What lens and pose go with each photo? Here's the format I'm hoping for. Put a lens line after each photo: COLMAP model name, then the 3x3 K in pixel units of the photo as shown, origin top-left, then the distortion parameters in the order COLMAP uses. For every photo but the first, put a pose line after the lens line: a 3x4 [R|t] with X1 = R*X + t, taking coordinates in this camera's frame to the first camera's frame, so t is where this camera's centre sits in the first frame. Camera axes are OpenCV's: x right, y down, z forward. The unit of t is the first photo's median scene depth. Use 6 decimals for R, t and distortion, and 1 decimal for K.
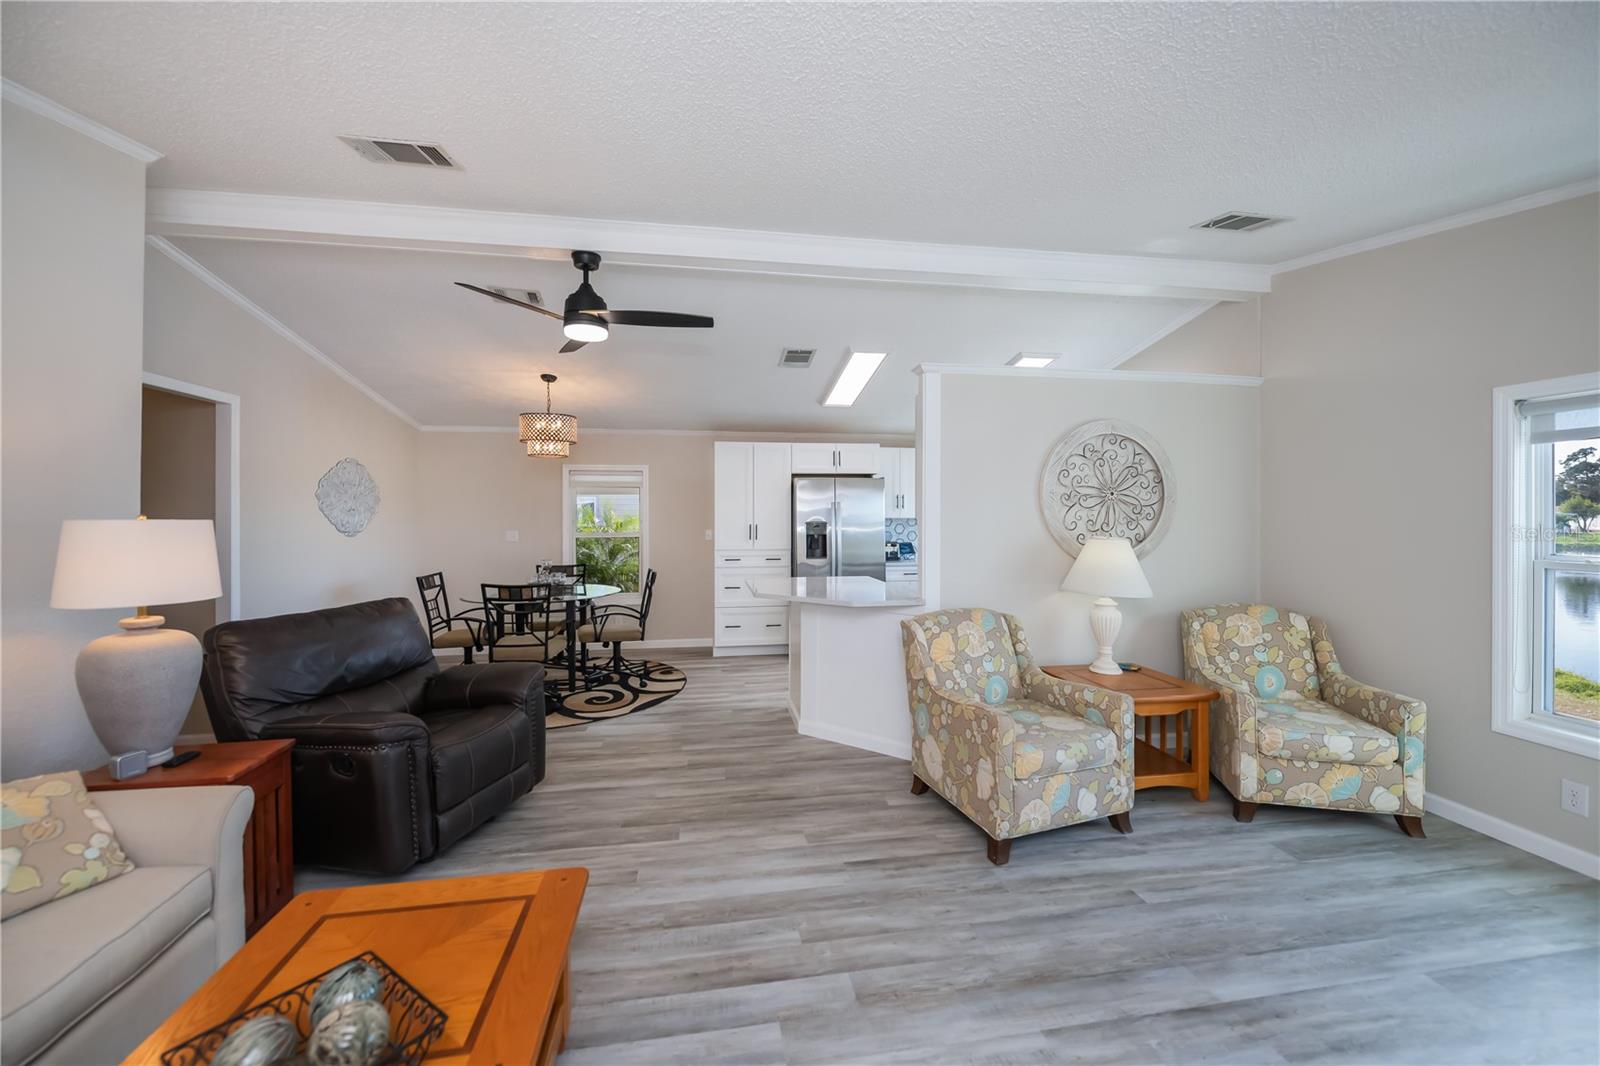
lens RADIAL K [[635.5, 0, 804.5], [0, 635.5, 519.3], [0, 0, 1]] dist [0.008579, -0.008206]
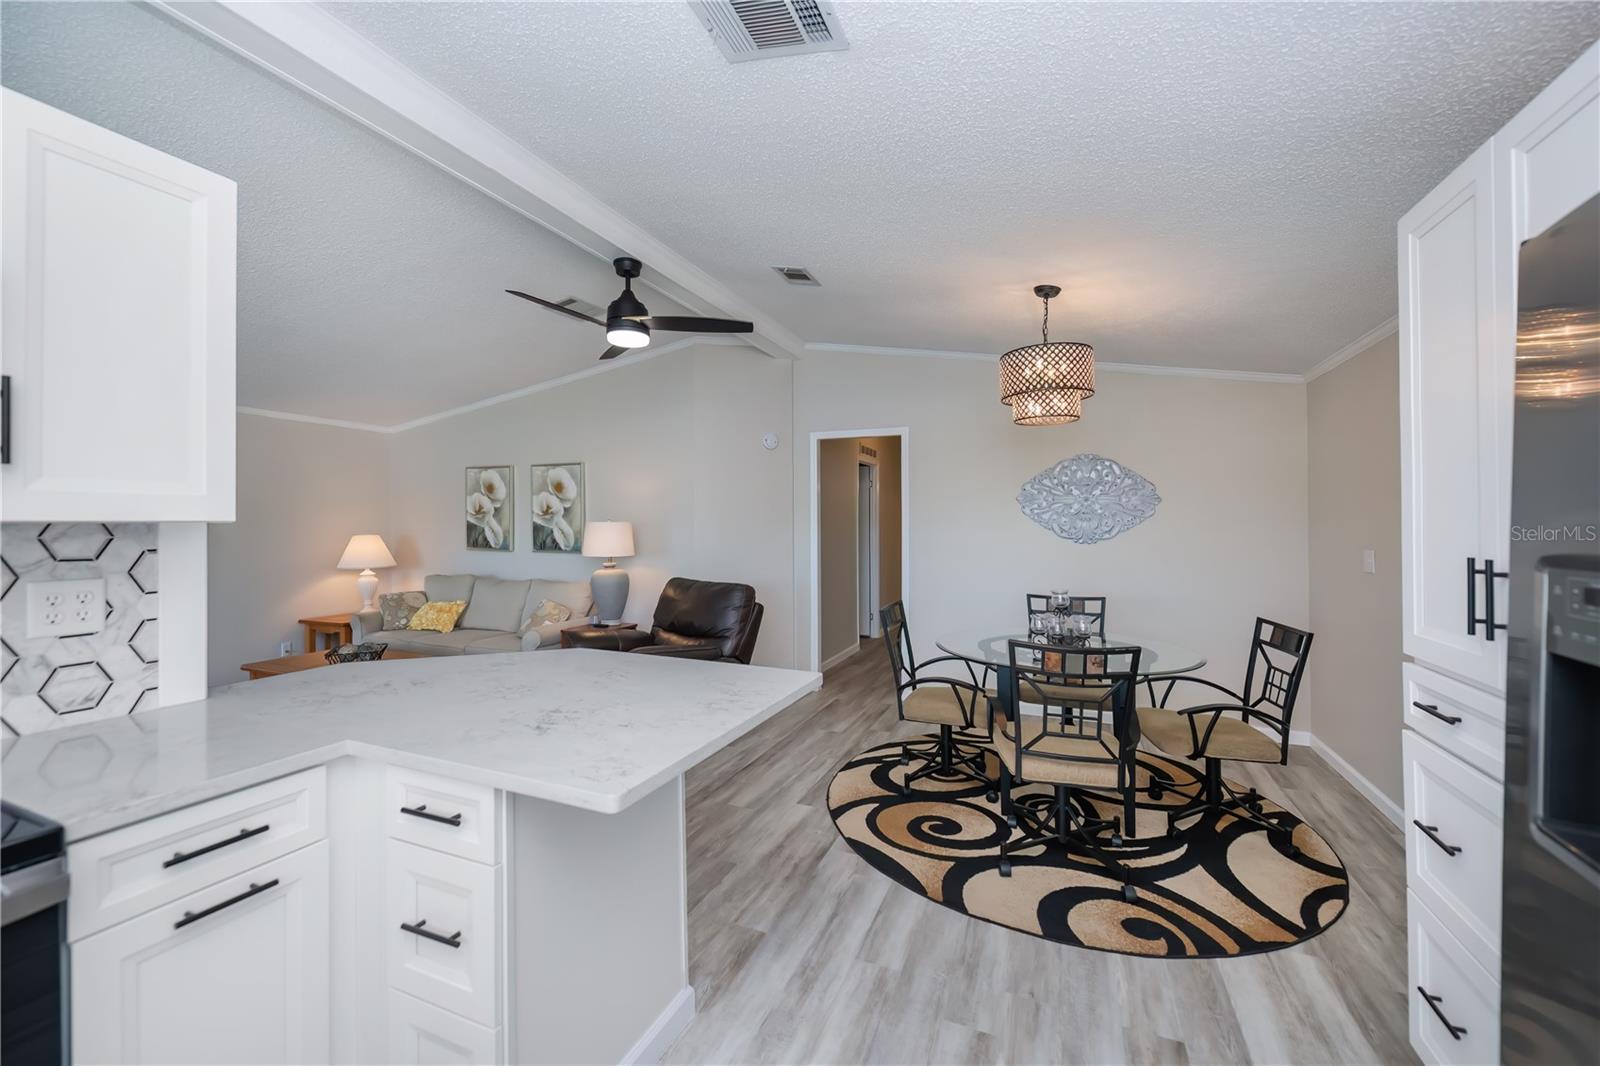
lens RADIAL K [[635.5, 0, 804.5], [0, 635.5, 519.3], [0, 0, 1]] dist [0.008579, -0.008206]
pose [[-0.525196, -0.017115, -0.850809, 0.378340], [-0.008330, 0.999853, -0.014971, 0.015844], [0.850941, -0.000776, -0.525261, 1.817301]]
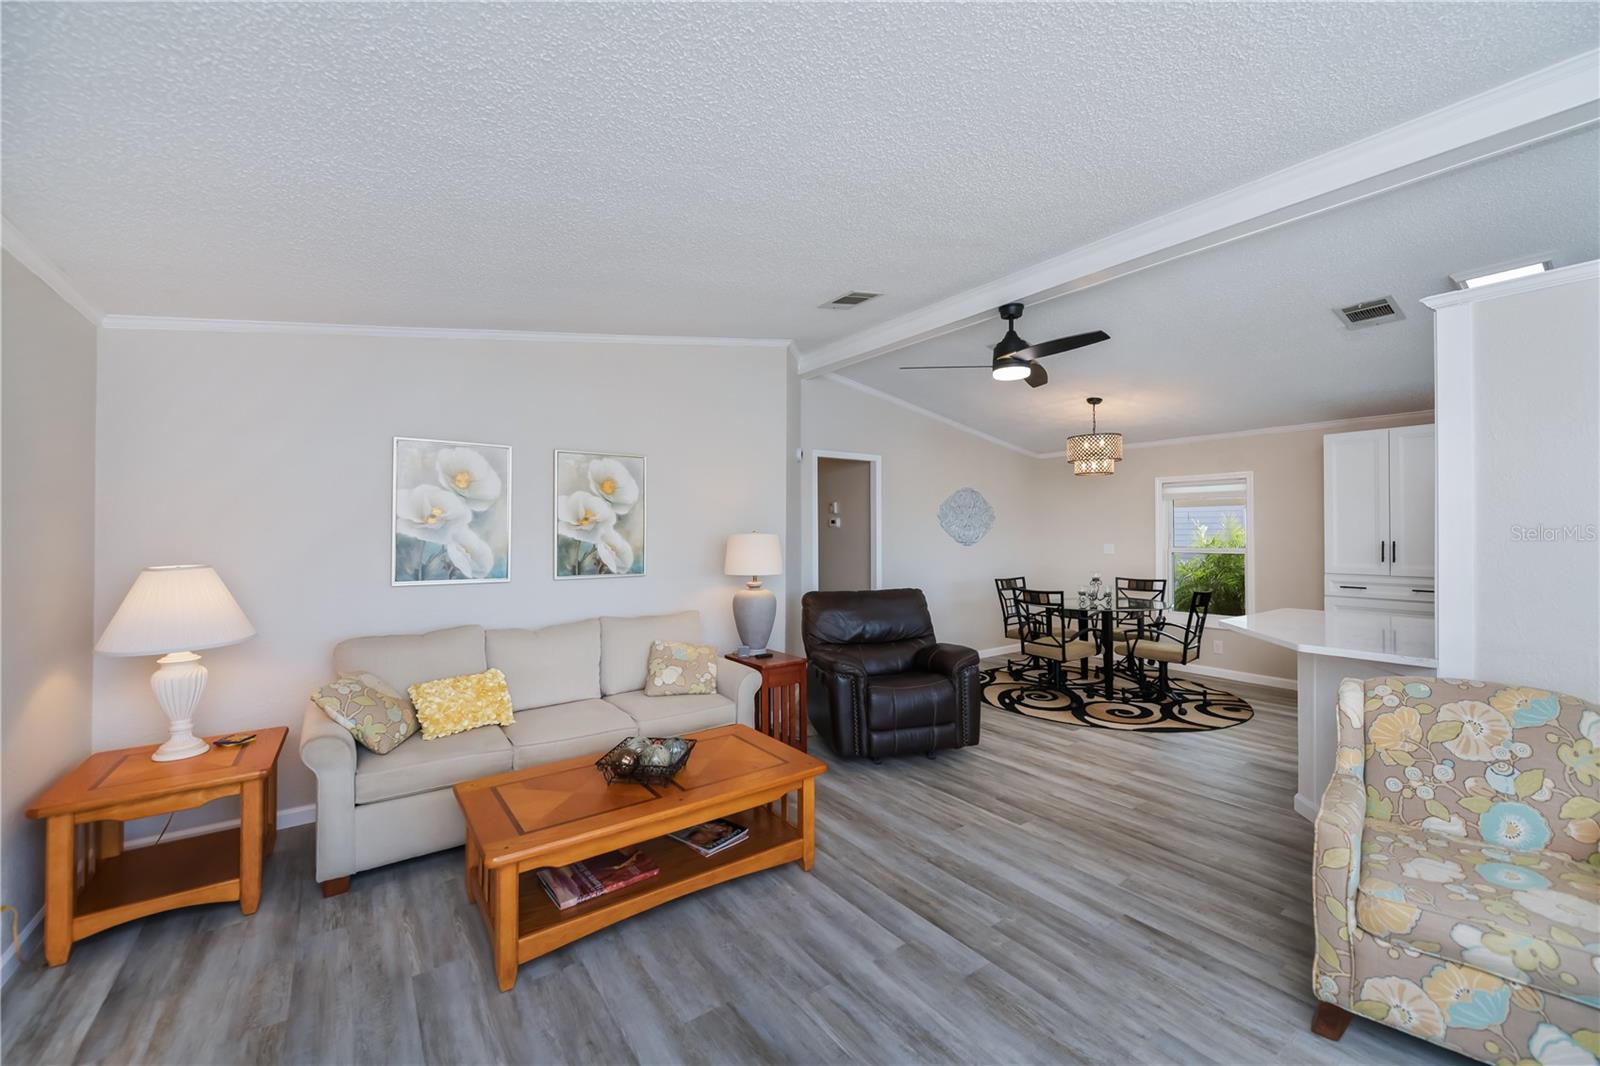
lens RADIAL K [[635.1, 0, 805.0], [0, 635.1, 528.0], [0, 0, 1]] dist [0.001947, -0.003088]
pose [[0.447156, -0.003846, -0.894448, 0.534135], [-0.001543, 0.999986, -0.005071, -0.004389], [0.894455, 0.003647, 0.447143, 0.149183]]
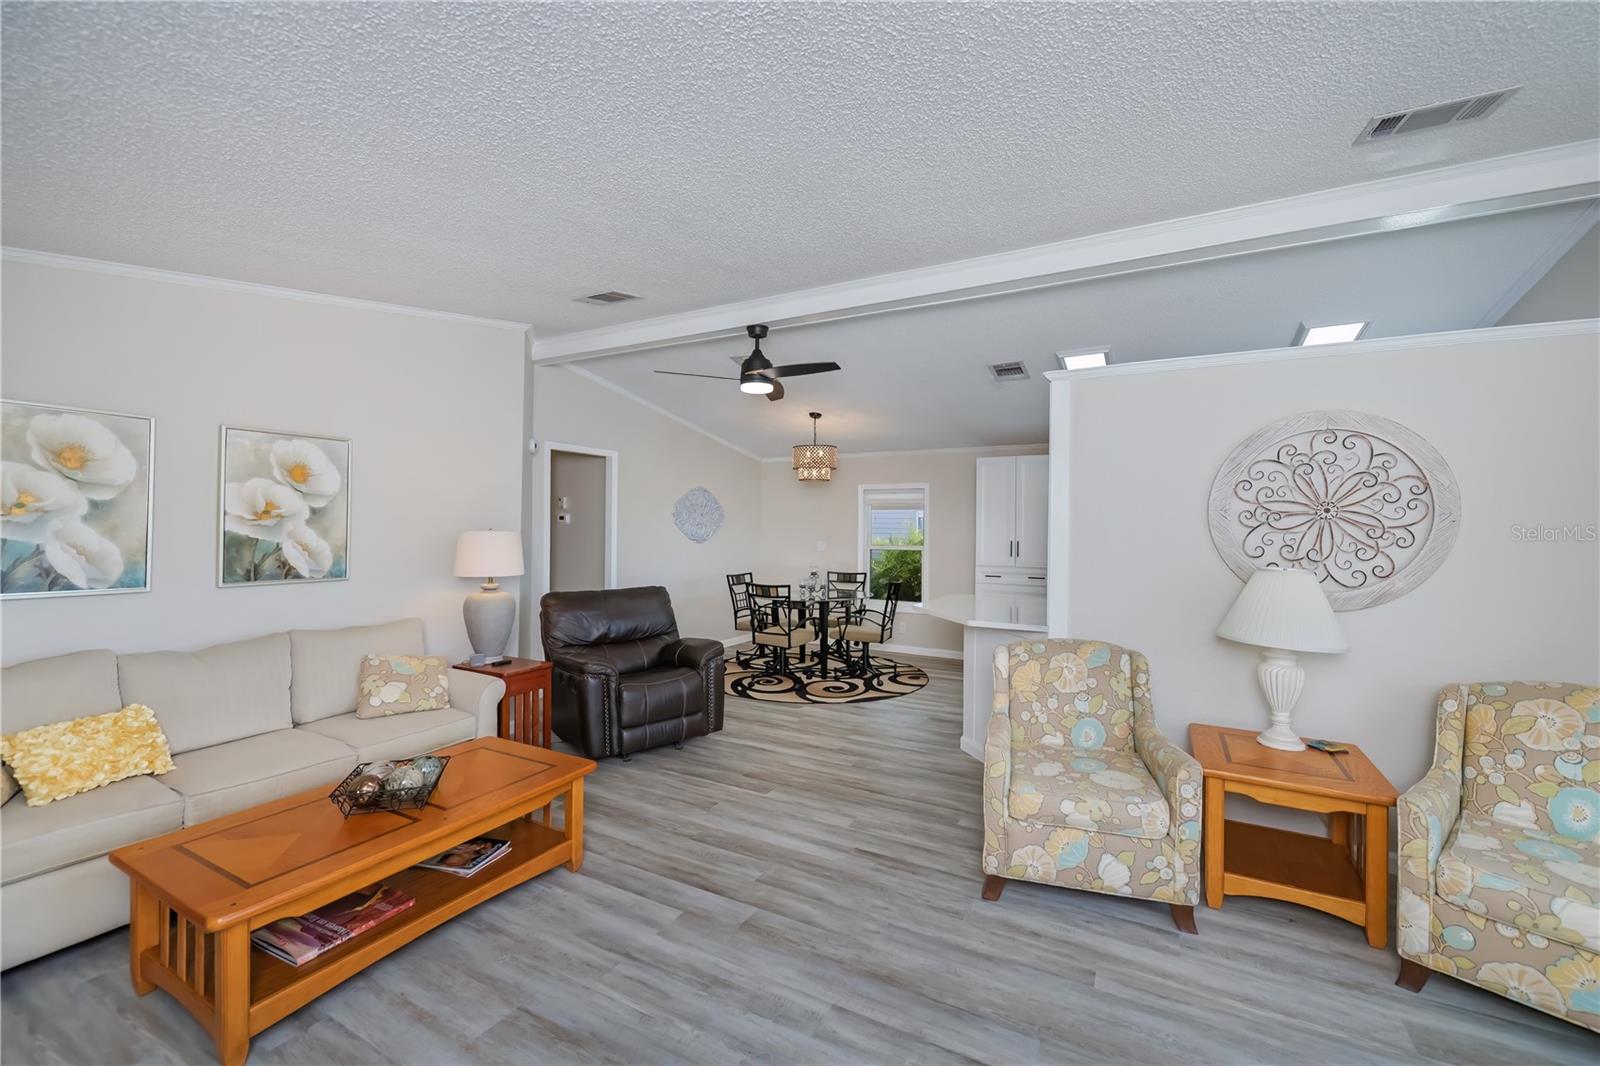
lens RADIAL K [[651.3, 0, 803.2], [0, 651.3, 525.7], [0, 0, 1]] dist [0.008130, -0.006848]
pose [[0.786943, 0.007895, -0.616976, 0.548636], [-0.013641, 0.999896, -0.004605, -0.012341], [0.616875, 0.012040, 0.786969, 0.033963]]
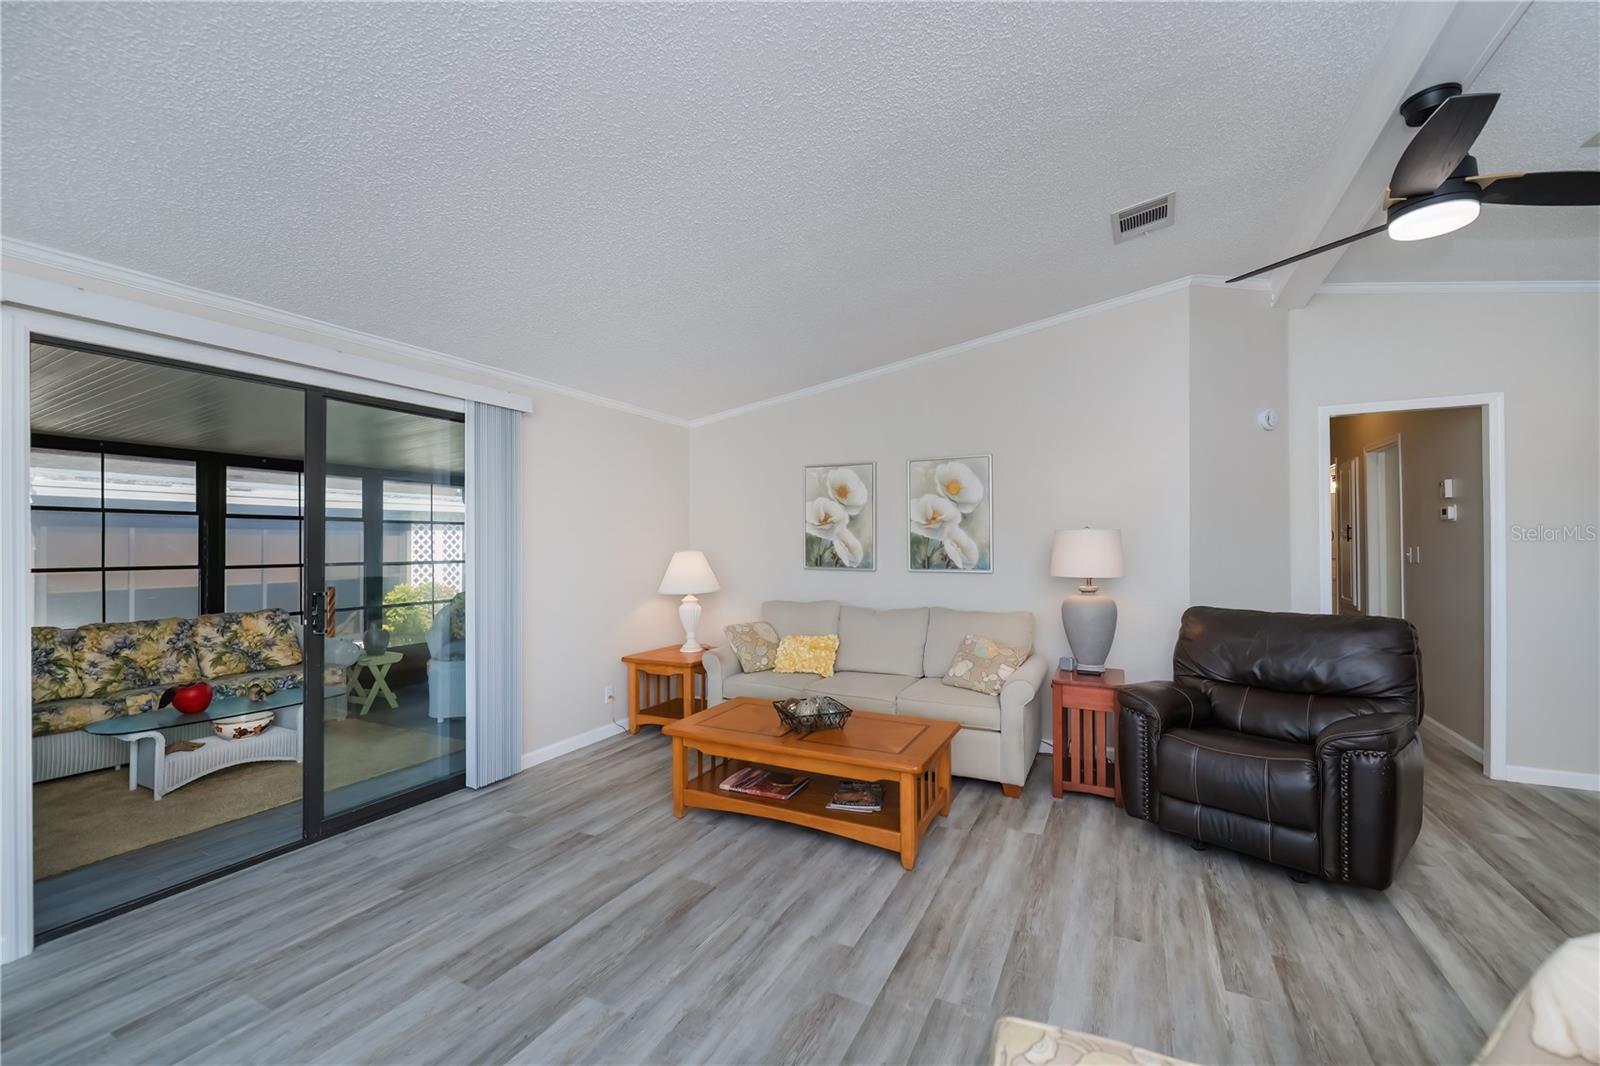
lens RADIAL K [[653.8, 0, 800.0], [0, 653.8, 533.0], [0, 0, 1]] dist [0.013721, -0.009109]
pose [[-0.592767, -0.005123, -0.805358, 0.551691], [0.003833, 0.999950, -0.009182, 0.015280], [0.805365, -0.008530, -0.592718, 0.904663]]
